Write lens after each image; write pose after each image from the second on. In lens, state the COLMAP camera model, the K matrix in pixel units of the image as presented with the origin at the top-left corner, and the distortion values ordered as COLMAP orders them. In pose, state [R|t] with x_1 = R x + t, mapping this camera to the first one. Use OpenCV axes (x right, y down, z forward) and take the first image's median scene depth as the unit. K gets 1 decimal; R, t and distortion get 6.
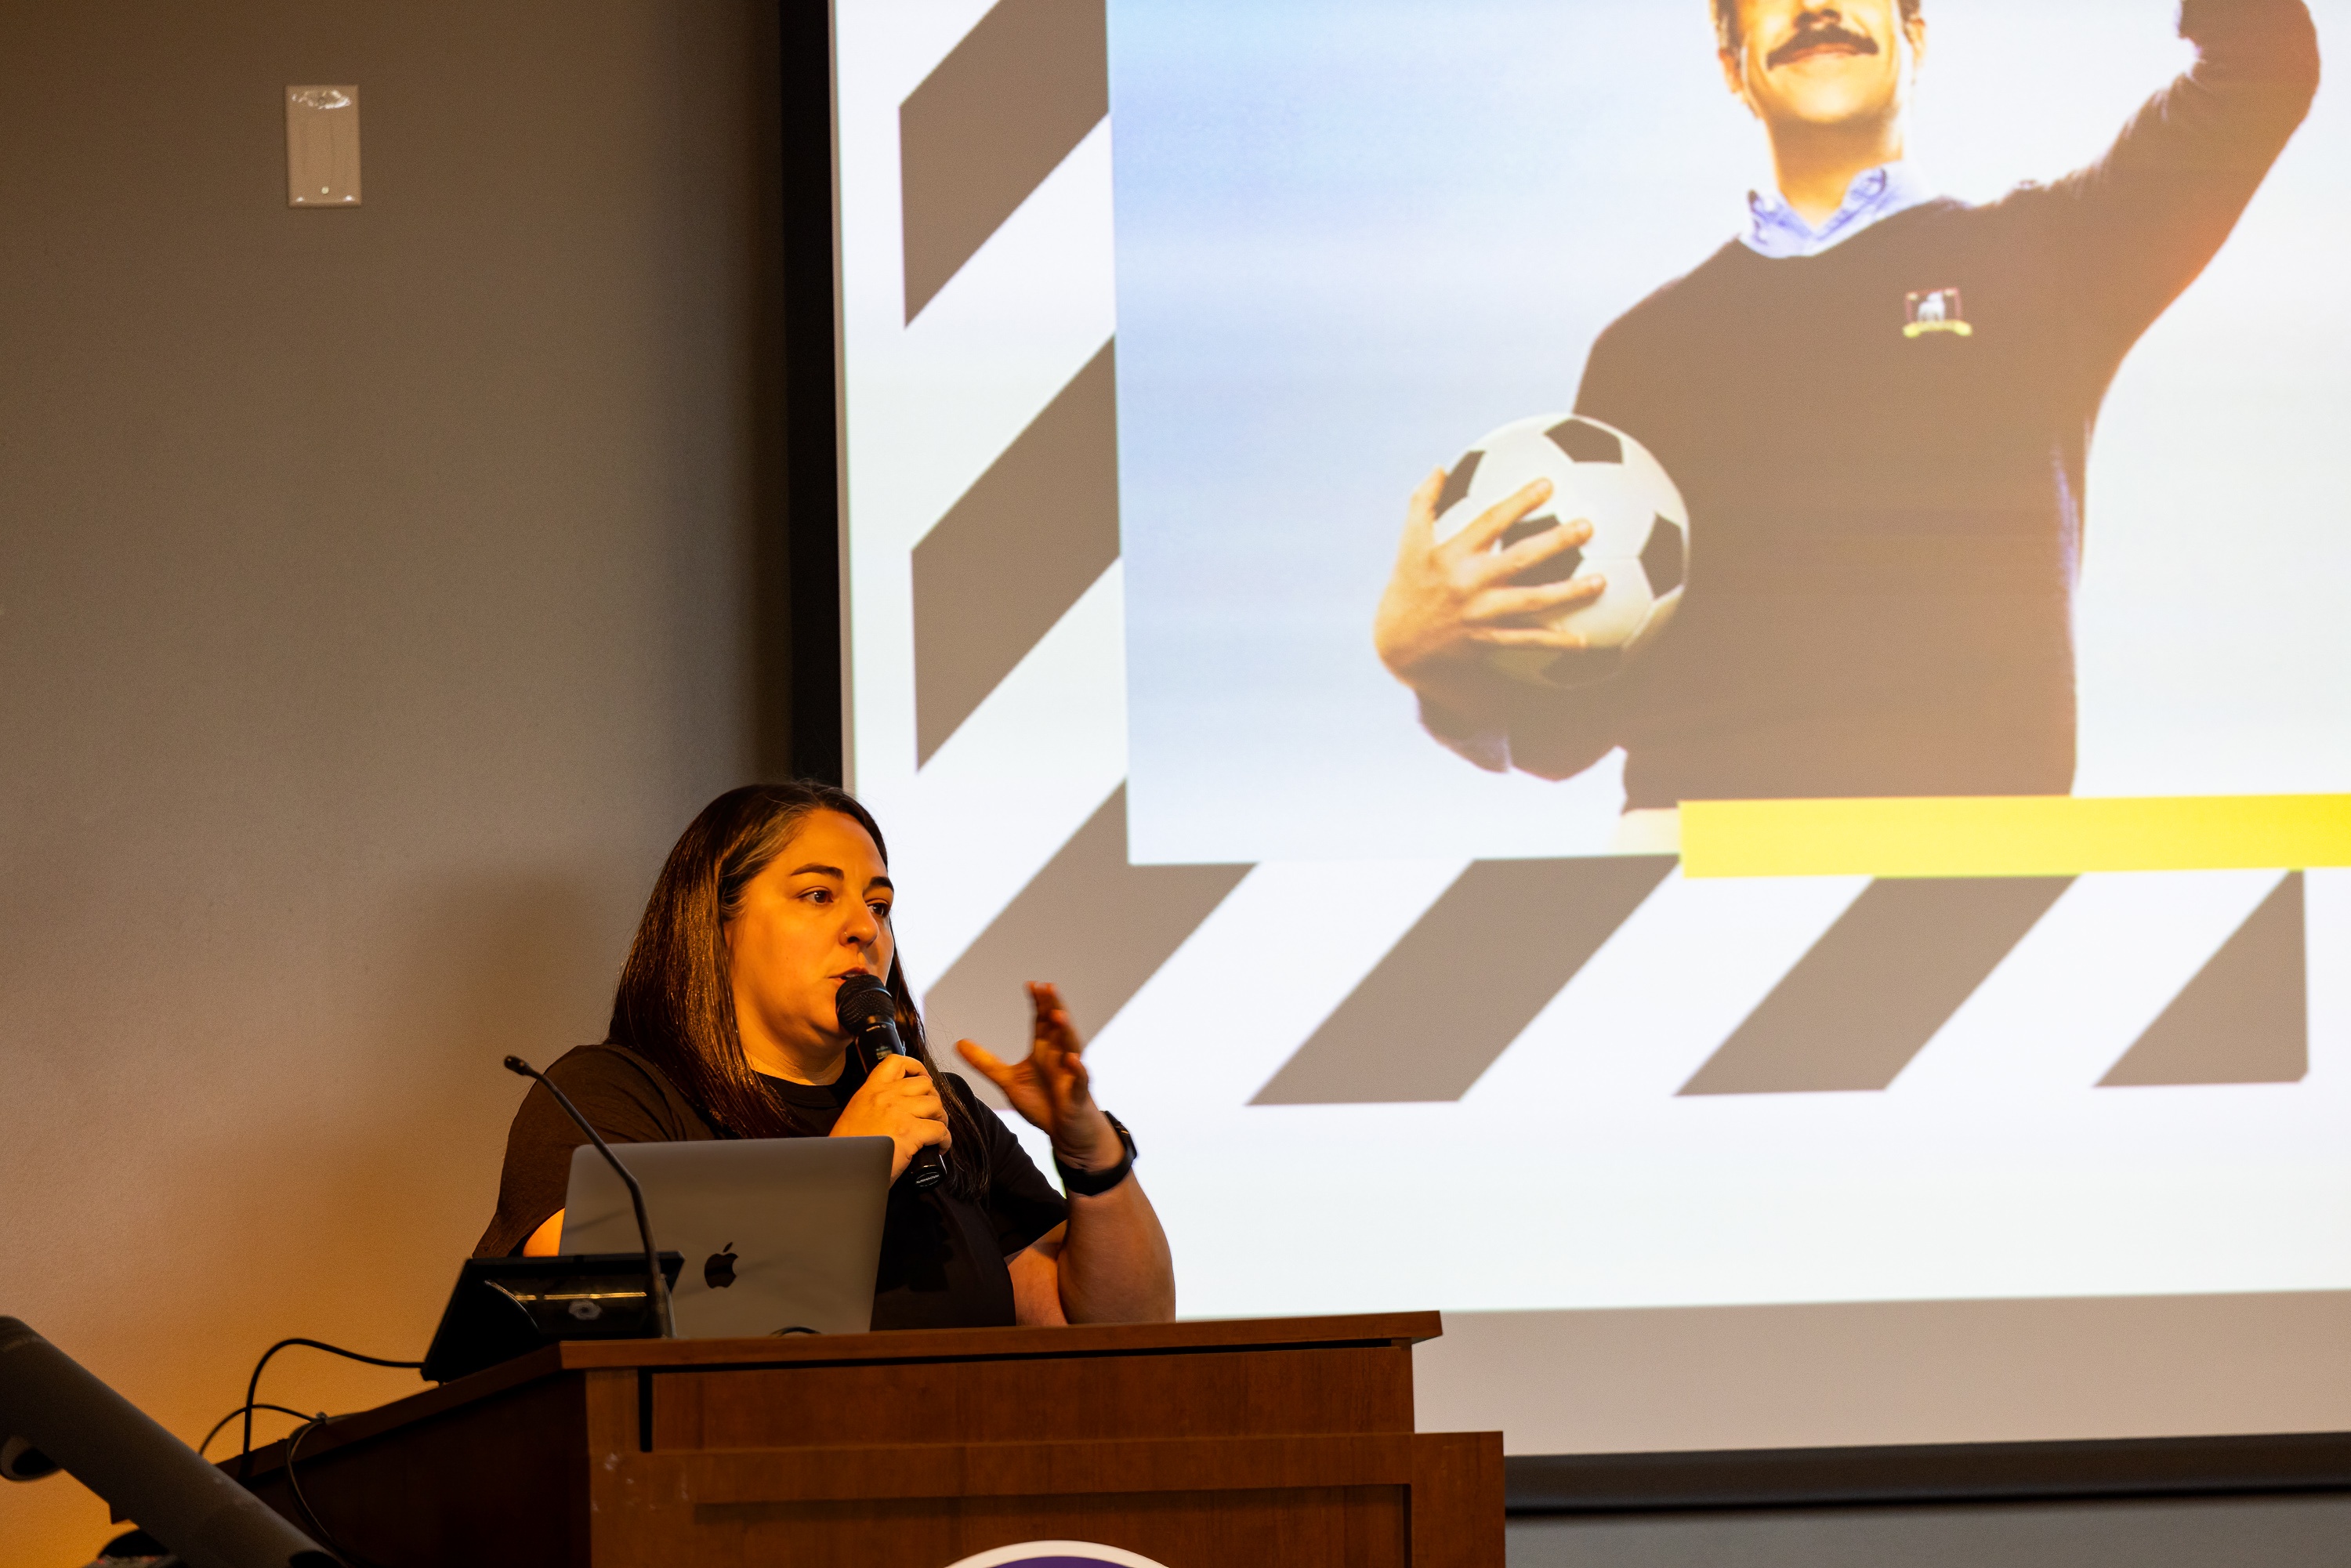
lens RADIAL K [[13285.8, 0, 1573.2], [0, 13285.8, 780.0], [0, 0, 1]] dist [0.065811, 0.871142]
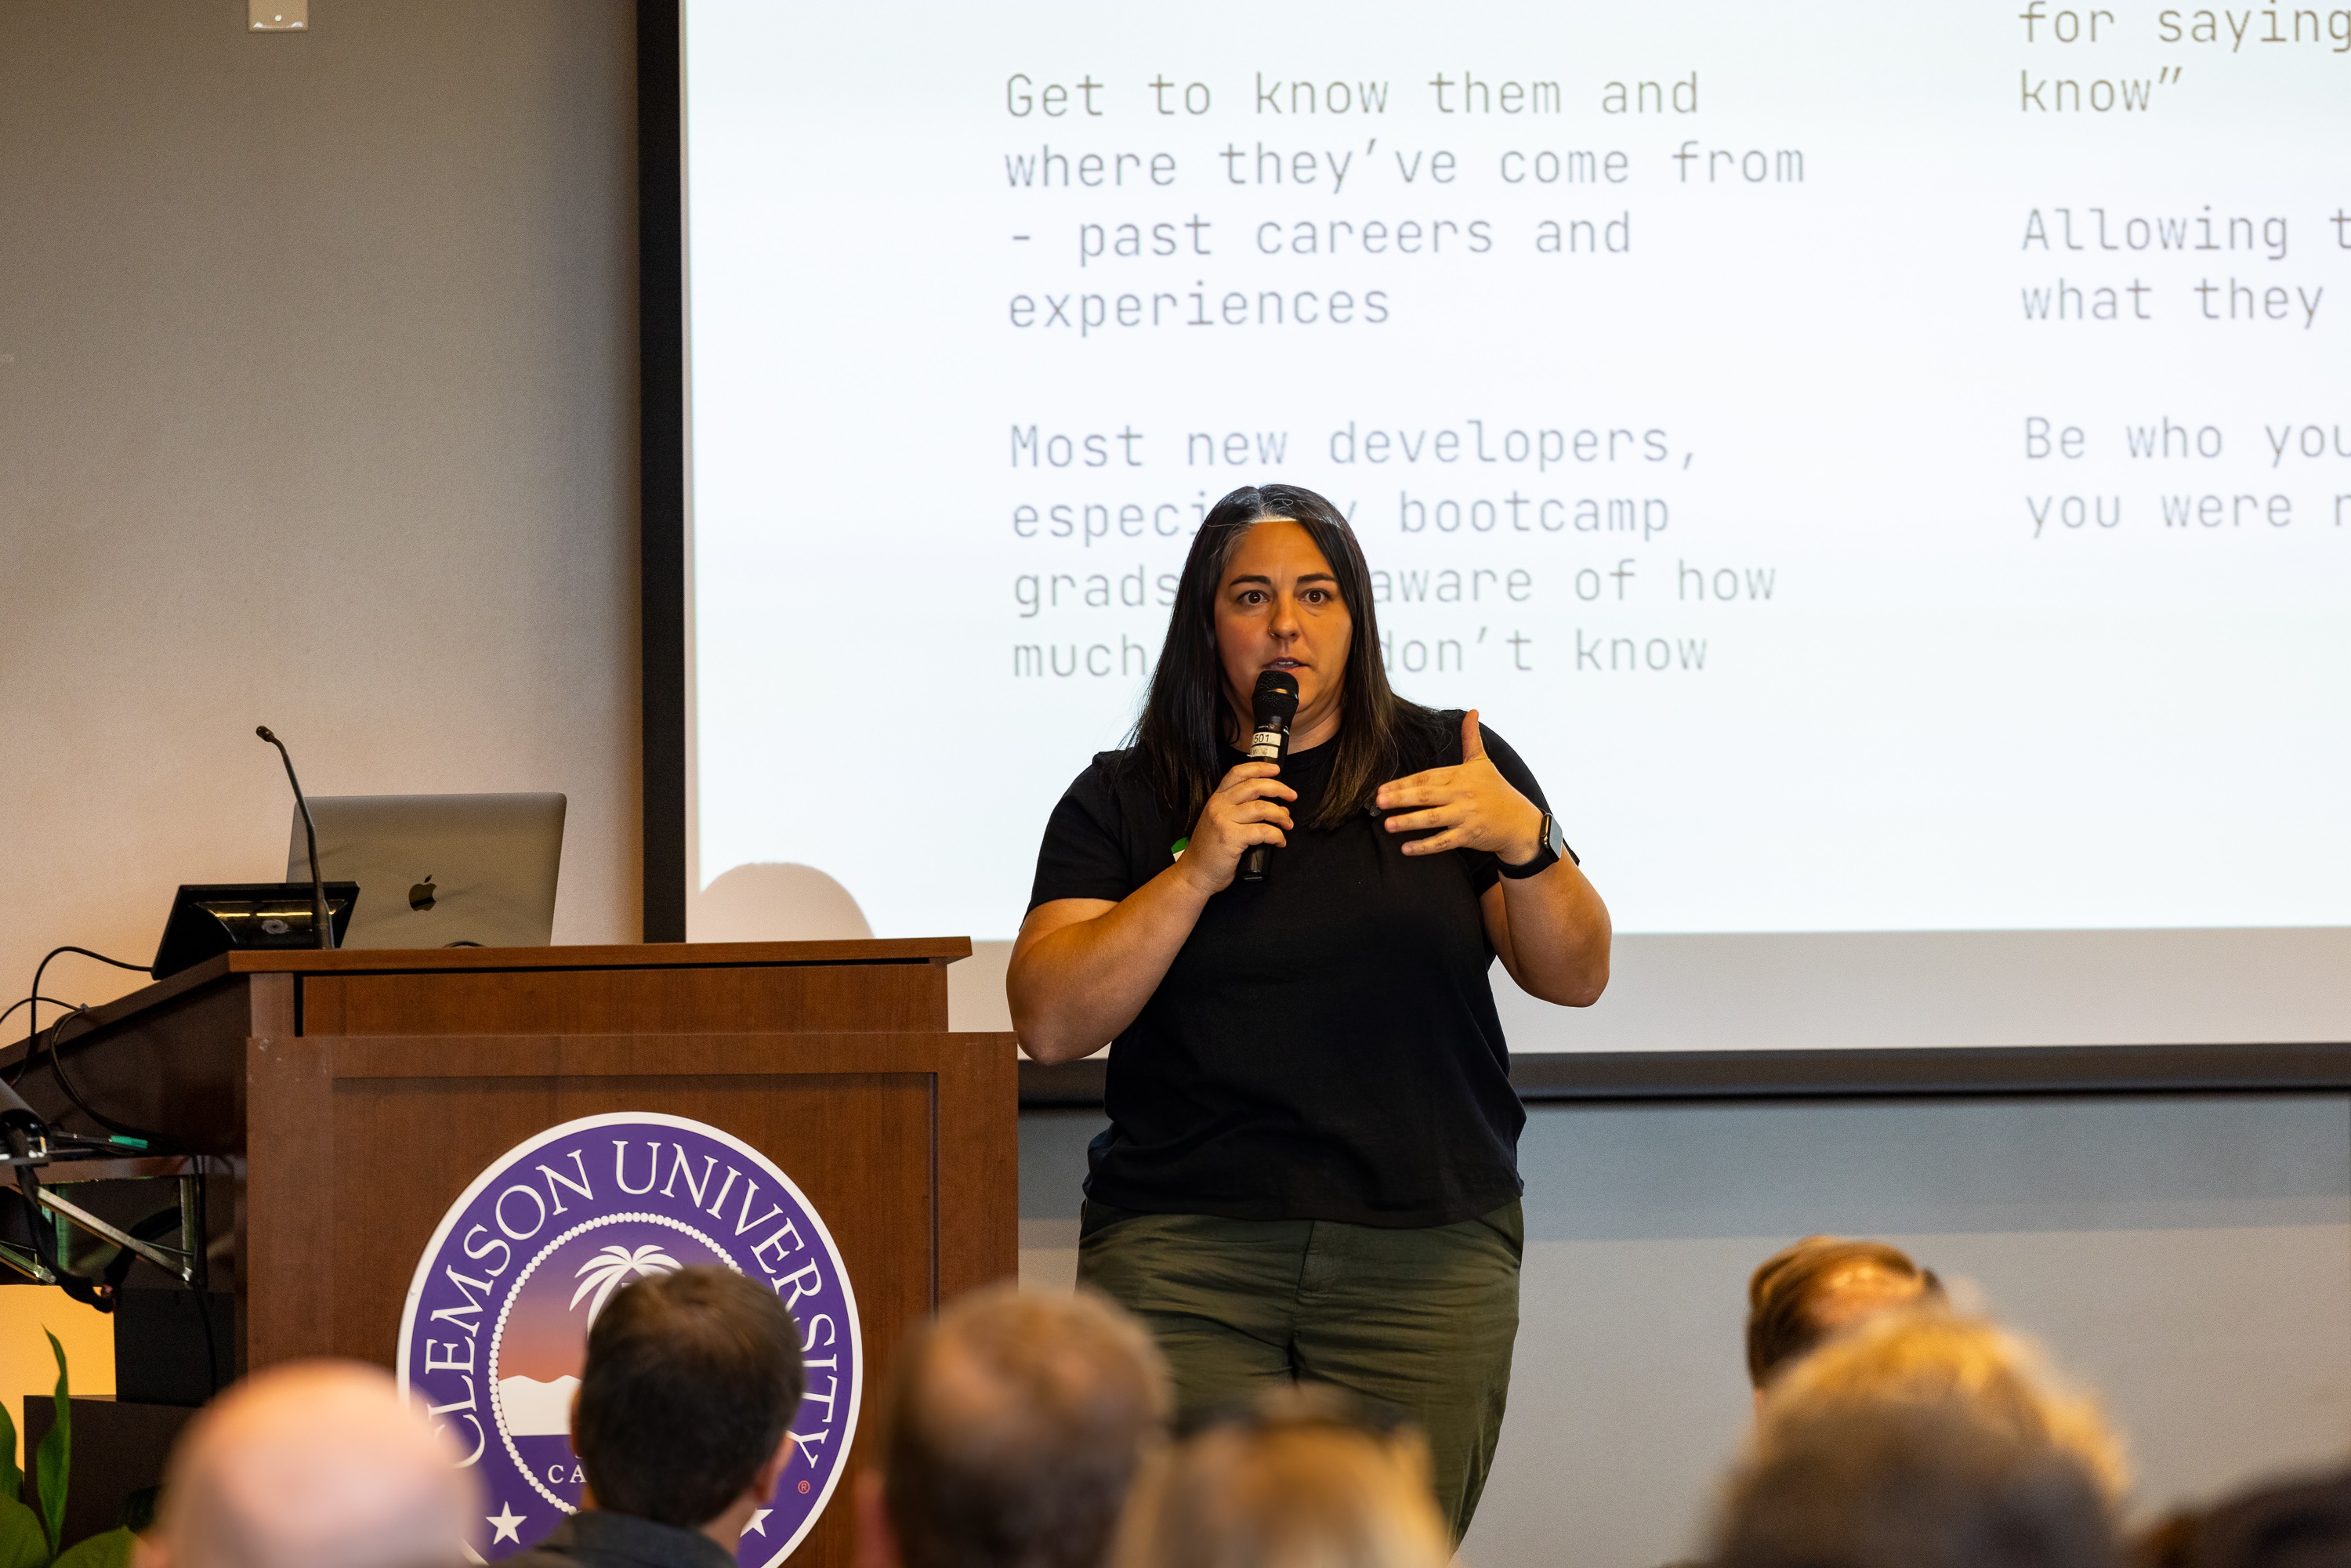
lens RADIAL K [[13359.8, 0, 1496.0], [0, 13359.8, 870.8], [0, 0, 1]] dist [0.073423, 3.579280]
pose [[0.994778, 0.013013, -0.101228, 0.143631], [-0.009513, 0.999342, 0.034989, -0.009684], [0.101617, -0.033843, 0.994248, -0.222796]]
